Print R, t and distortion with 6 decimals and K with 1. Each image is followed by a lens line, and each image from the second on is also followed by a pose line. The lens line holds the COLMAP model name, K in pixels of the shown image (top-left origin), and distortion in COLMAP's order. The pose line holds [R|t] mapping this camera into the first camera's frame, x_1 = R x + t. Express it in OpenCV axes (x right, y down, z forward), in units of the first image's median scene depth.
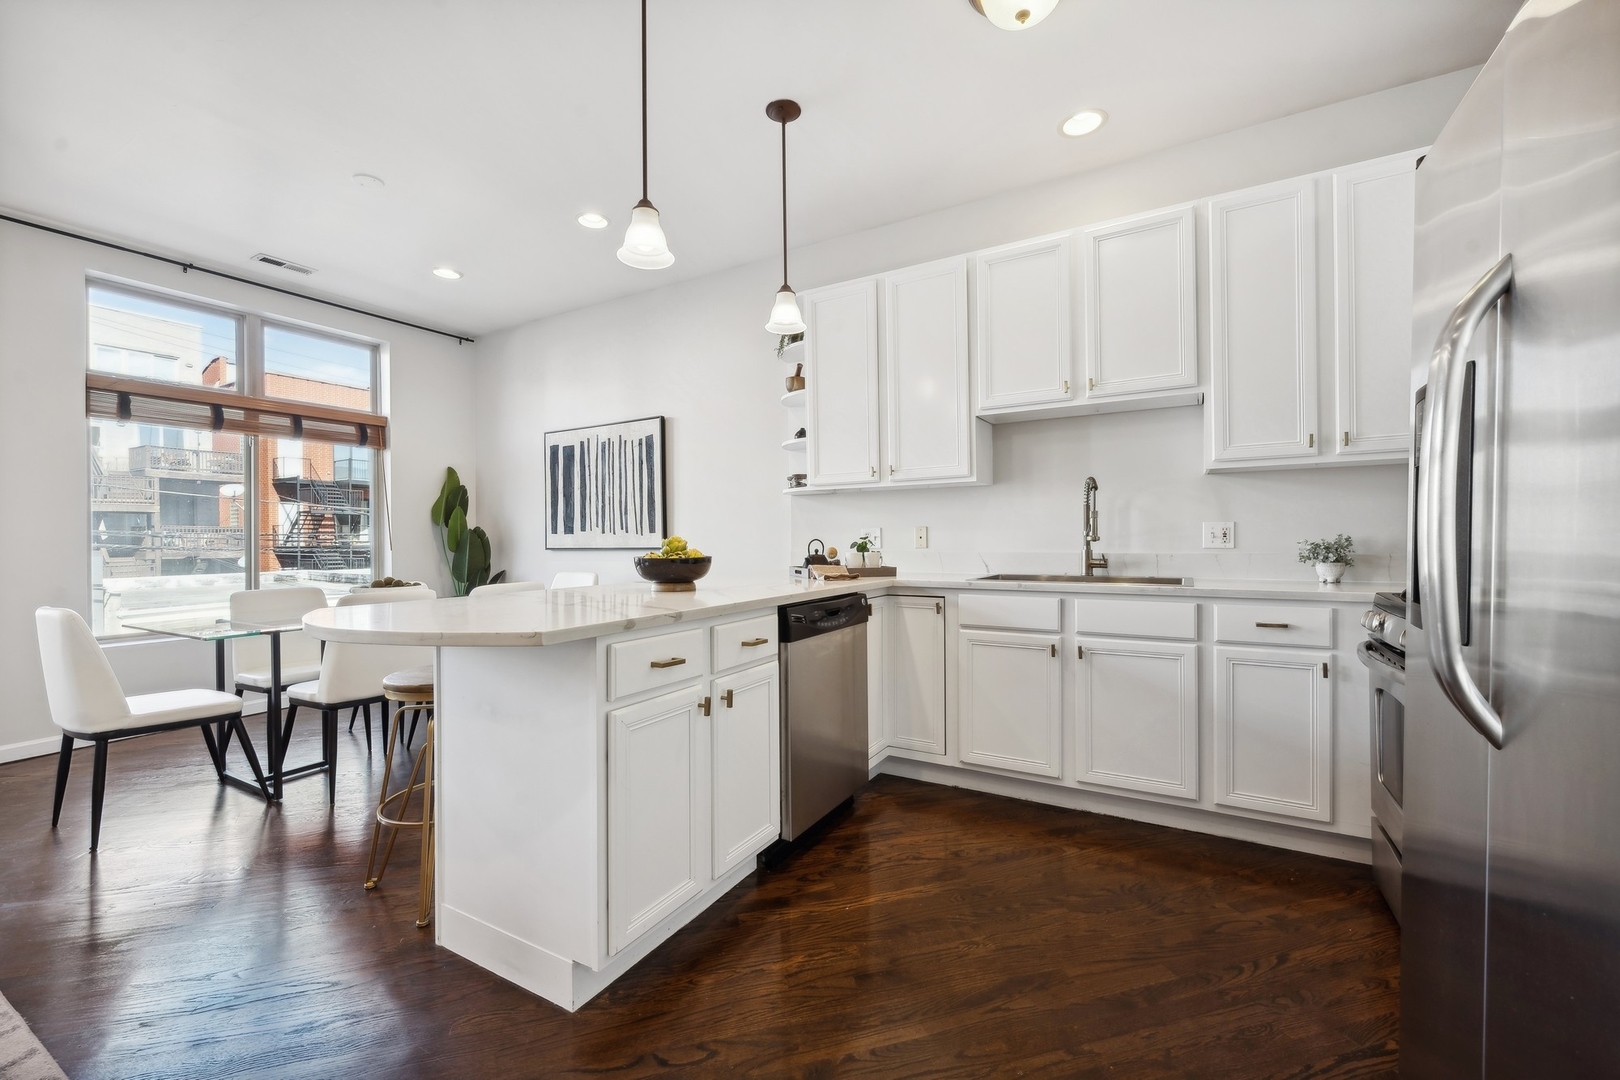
lens RADIAL K [[661.3, 0, 805.9], [0, 661.3, 540.0], [0, 0, 1]] dist [0.004005, -0.001759]
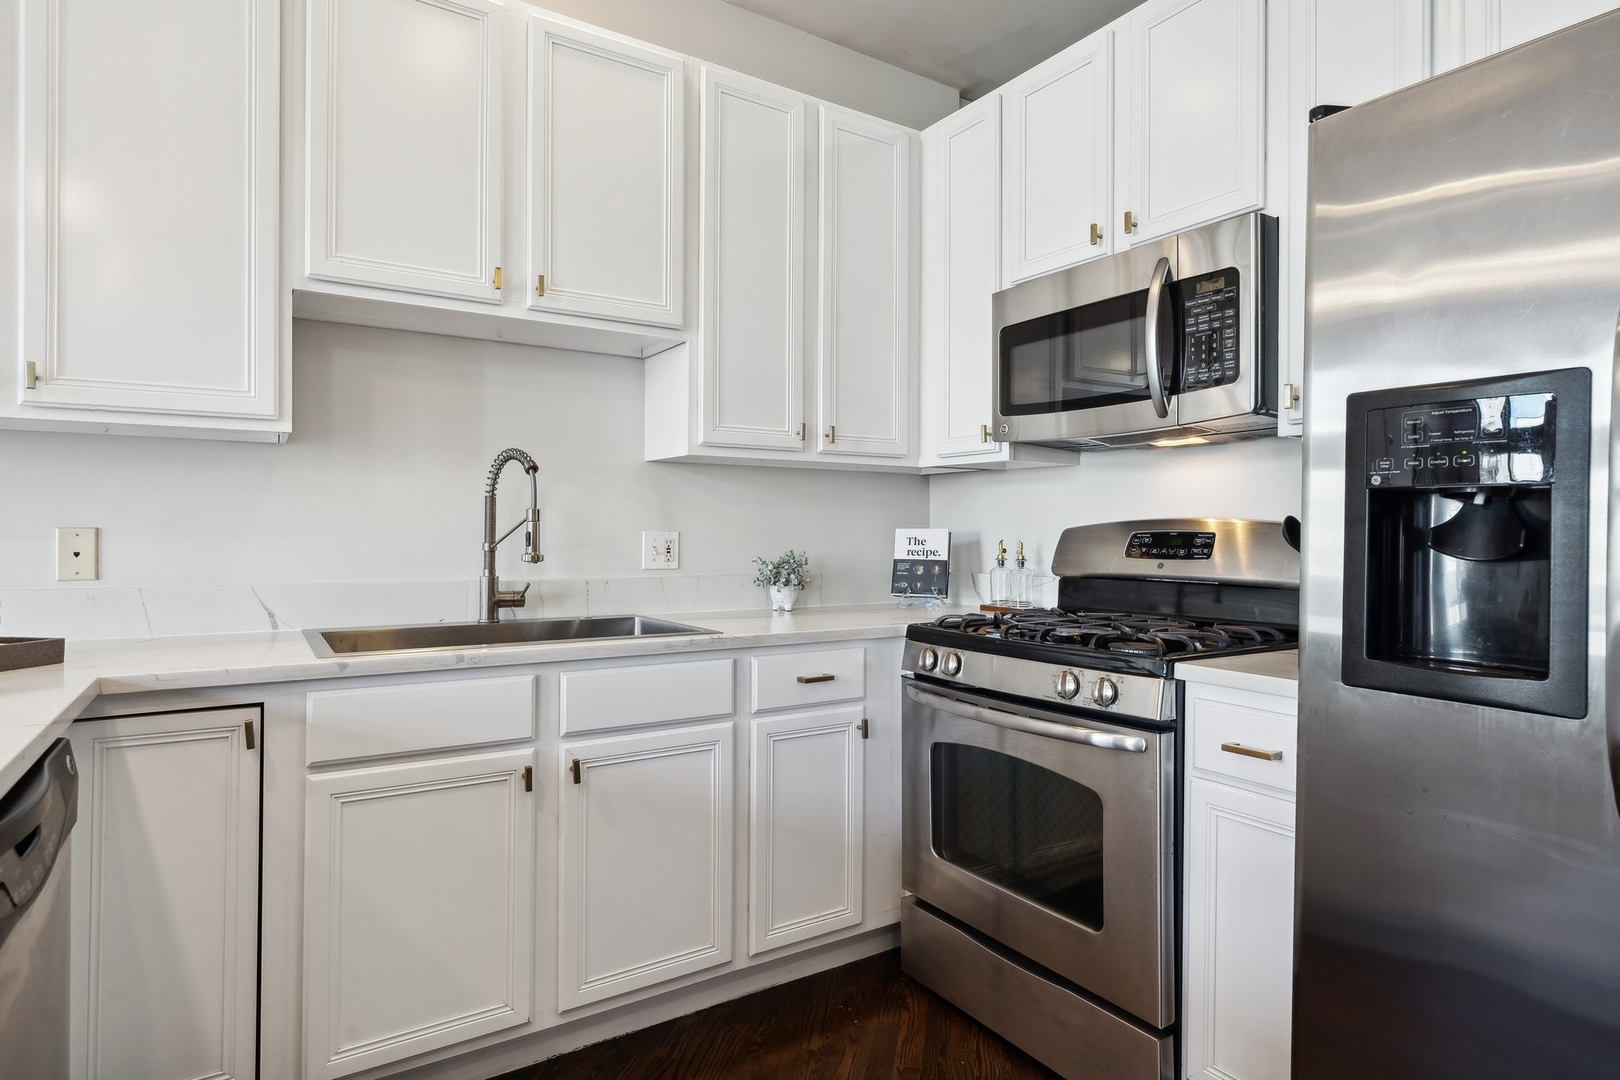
lens RADIAL K [[905.6, 0, 826.3], [0, 905.6, 516.6], [0, 0, 1]] dist [-0.004414, -0.001186]
pose [[0.431717, 0.025633, 0.901645, -0.118581], [-0.007350, 0.999663, -0.024900, -0.015447], [-0.901979, 0.004123, 0.431759, 0.339576]]
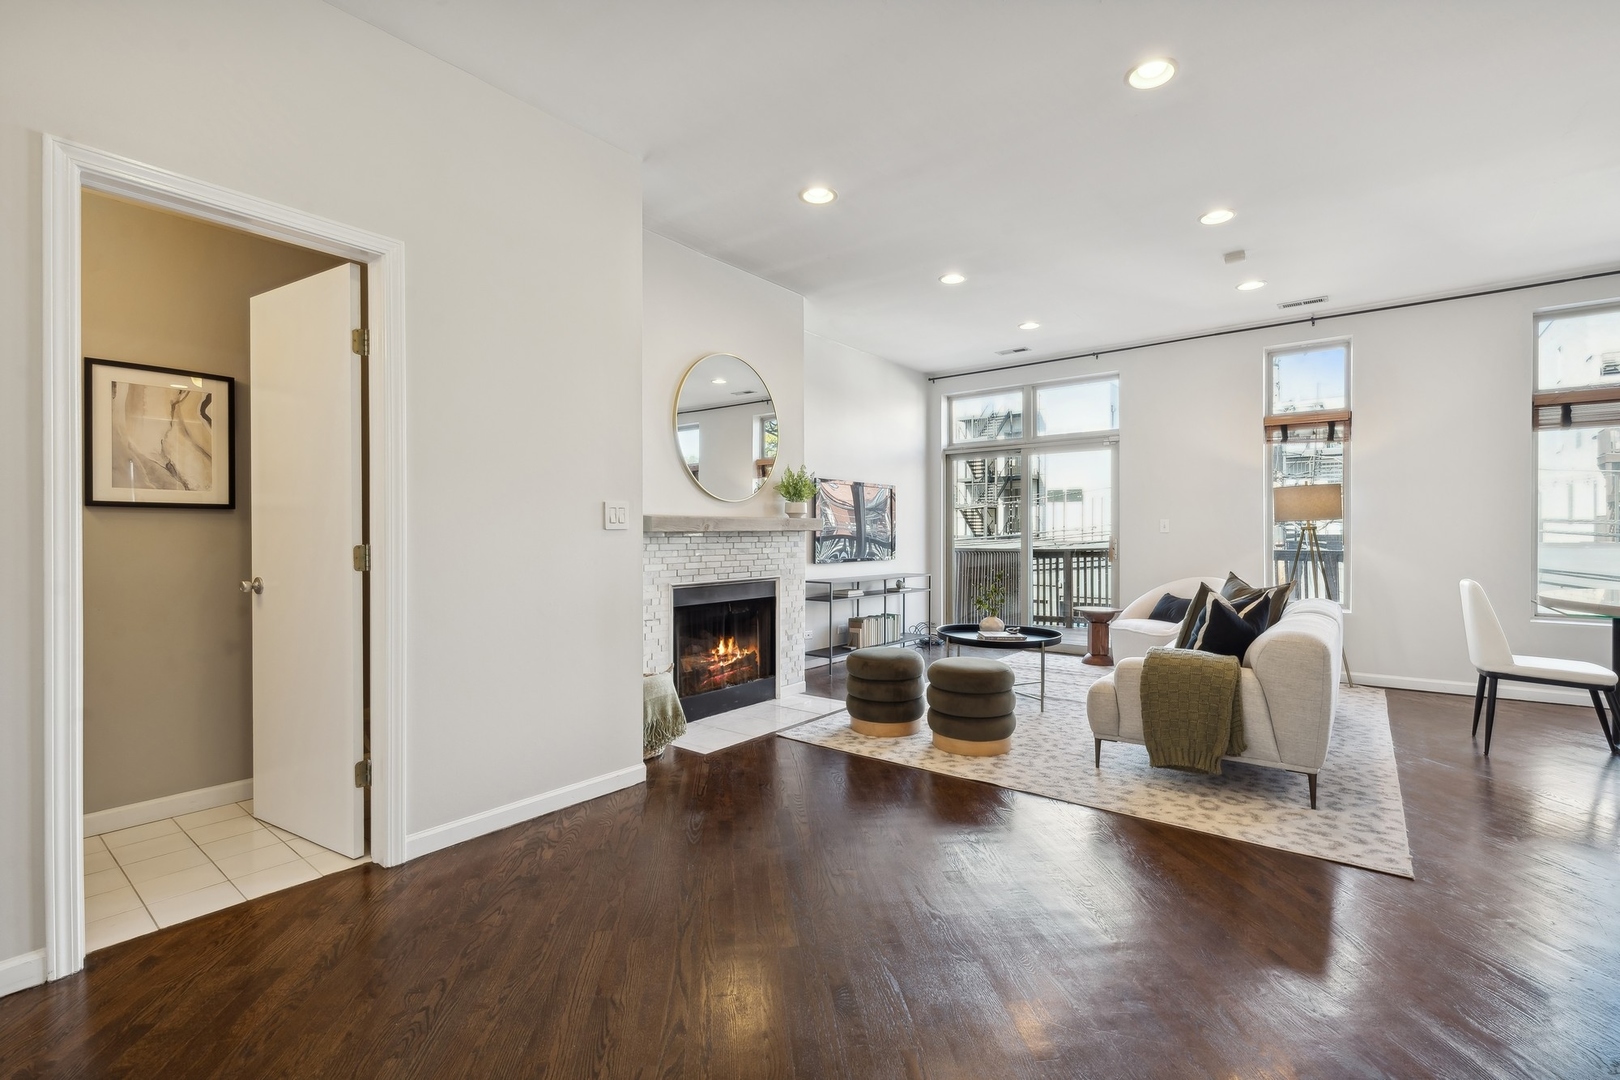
lens RADIAL K [[711.4, 0, 812.7], [0, 711.4, 542.8], [0, 0, 1]] dist [0.002864, 0.000576]
pose [[-0.132079, 0.020012, -0.991037, 0.395725], [-0.001458, 0.999791, 0.020384, -0.004087], [0.991238, 0.004137, -0.132022, -0.138576]]
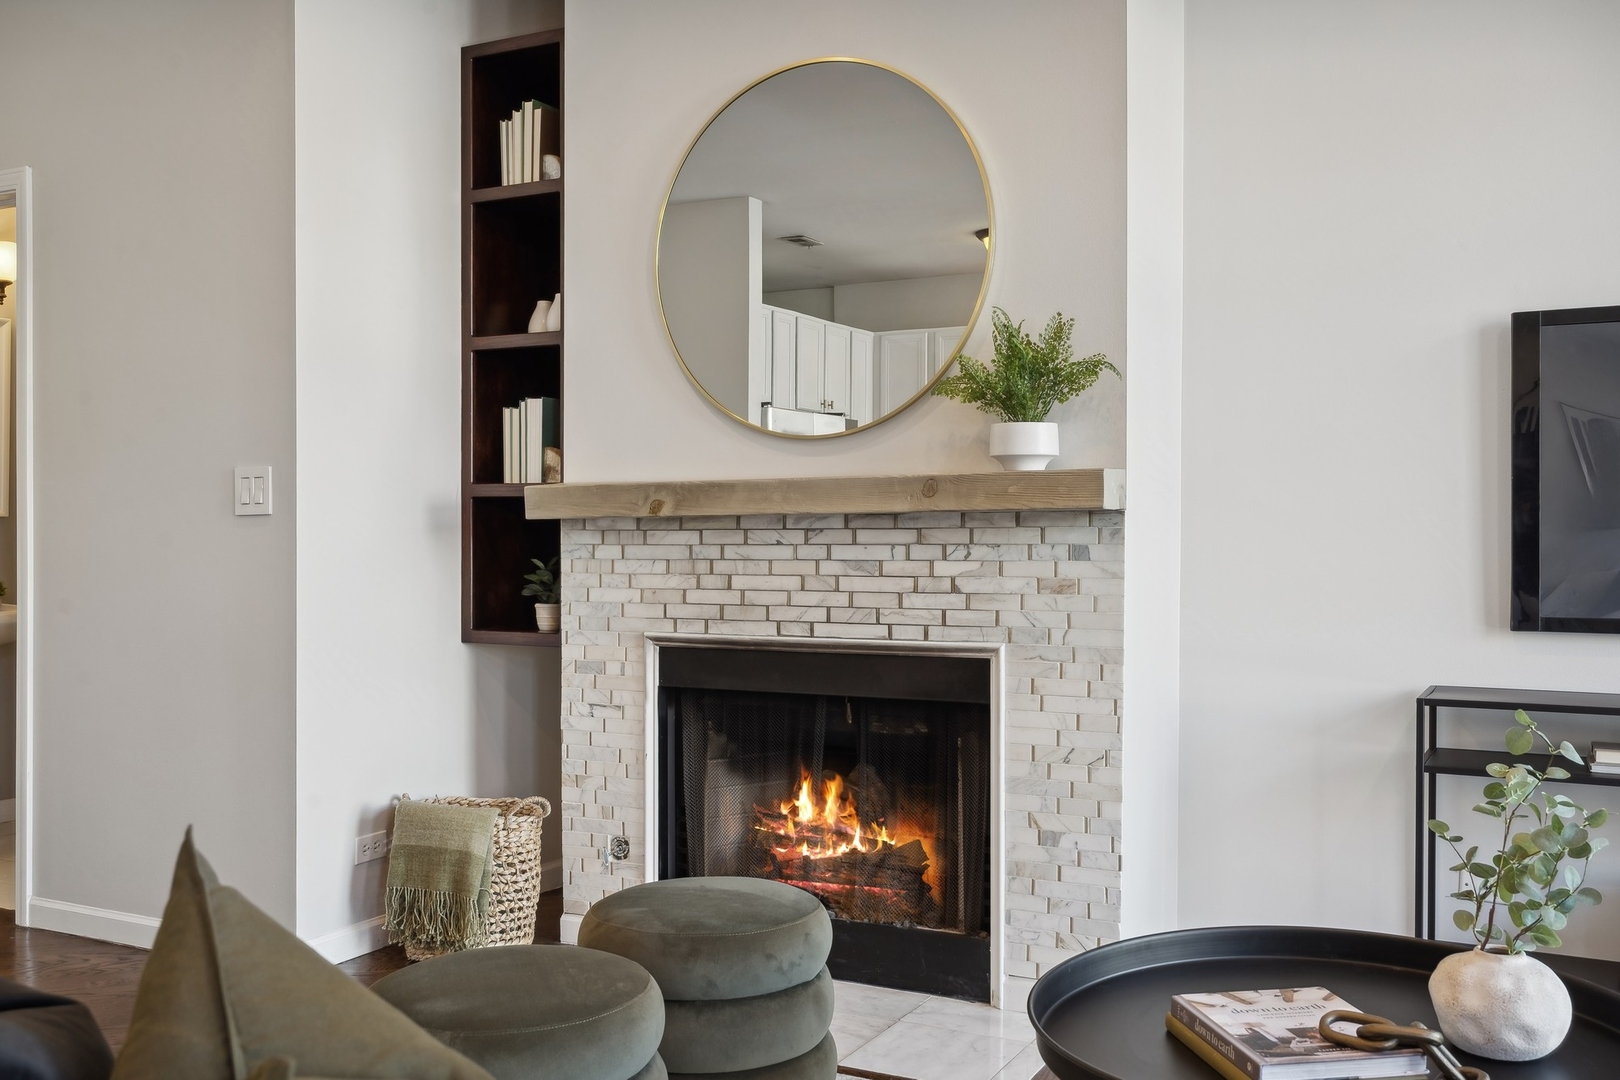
lens RADIAL K [[1469.5, 0, 822.6], [0, 1469.5, 565.2], [0, 0, 1]] dist [-0.003924, 0.000000]
pose [[-0.998543, 0.009134, -0.053179, -0.749493], [0.008104, 0.999776, 0.019546, 0.015571], [0.053346, 0.019087, -0.998394, 0.538996]]
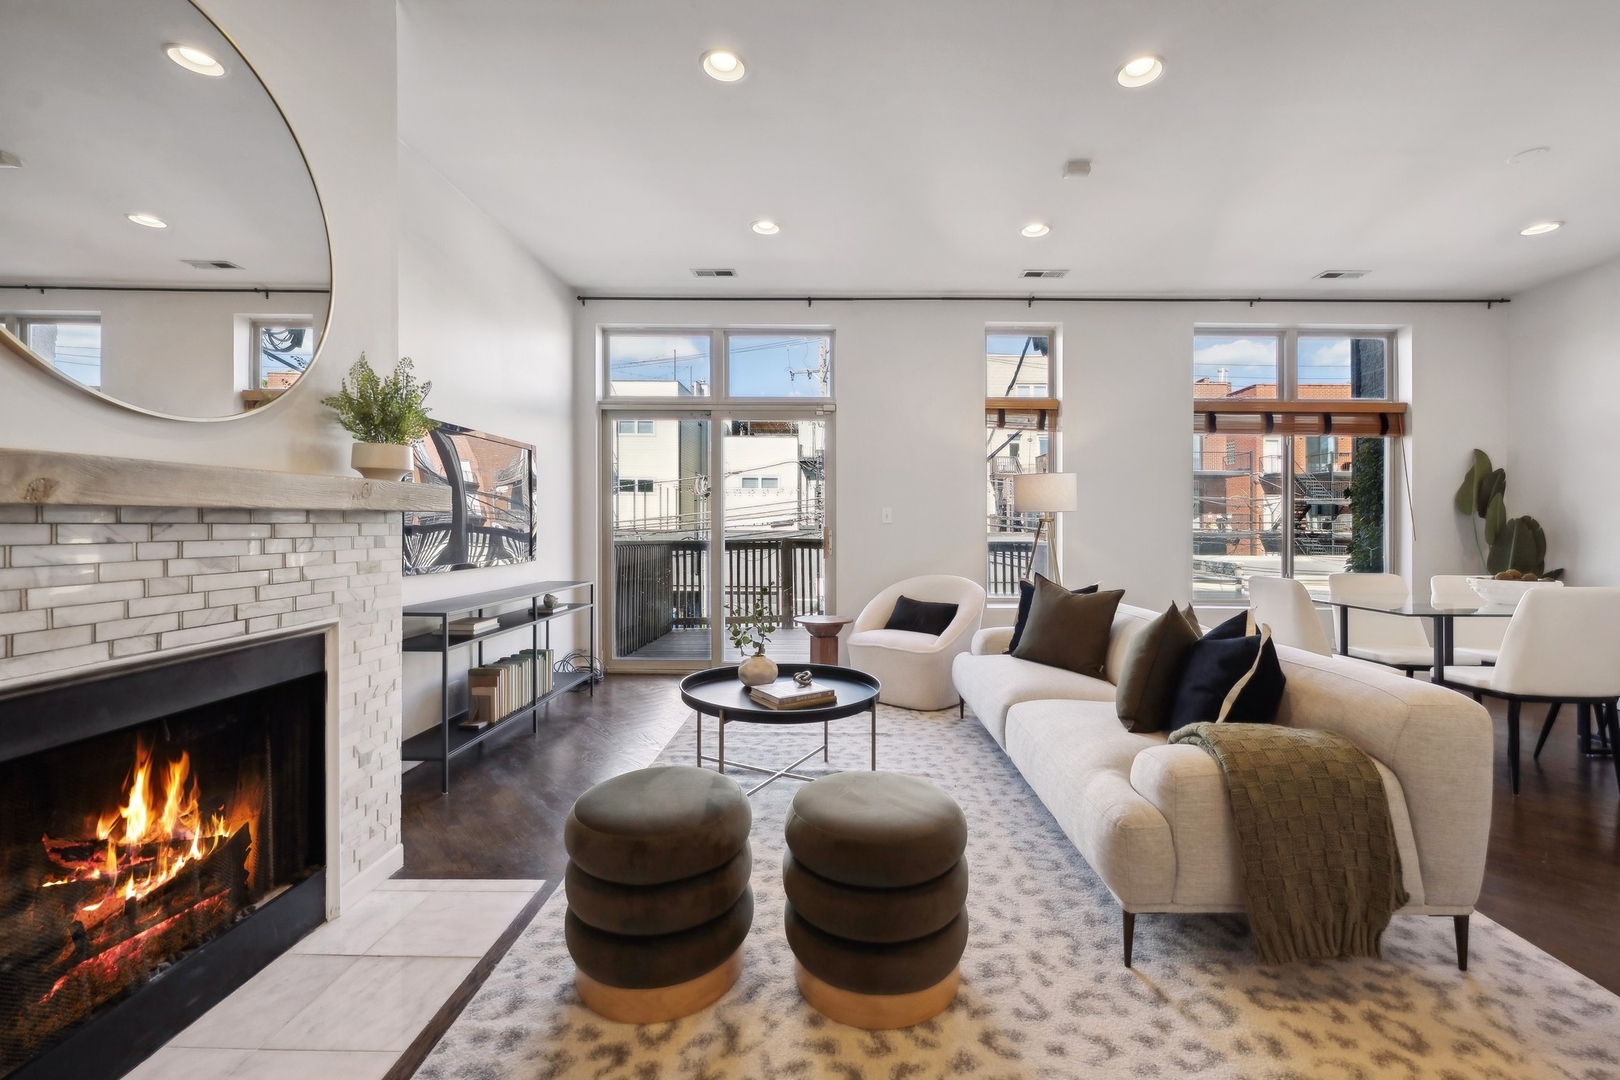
lens RADIAL K [[661.3, 0, 829.7], [0, 661.3, 534.8], [0, 0, 1]] dist [0.004005, -0.001759]
pose [[0.498588, 0.026288, -0.866440, -0.281585], [-0.016698, 0.999646, 0.020721, 0.002917], [0.866678, 0.004136, 0.498851, -0.300621]]
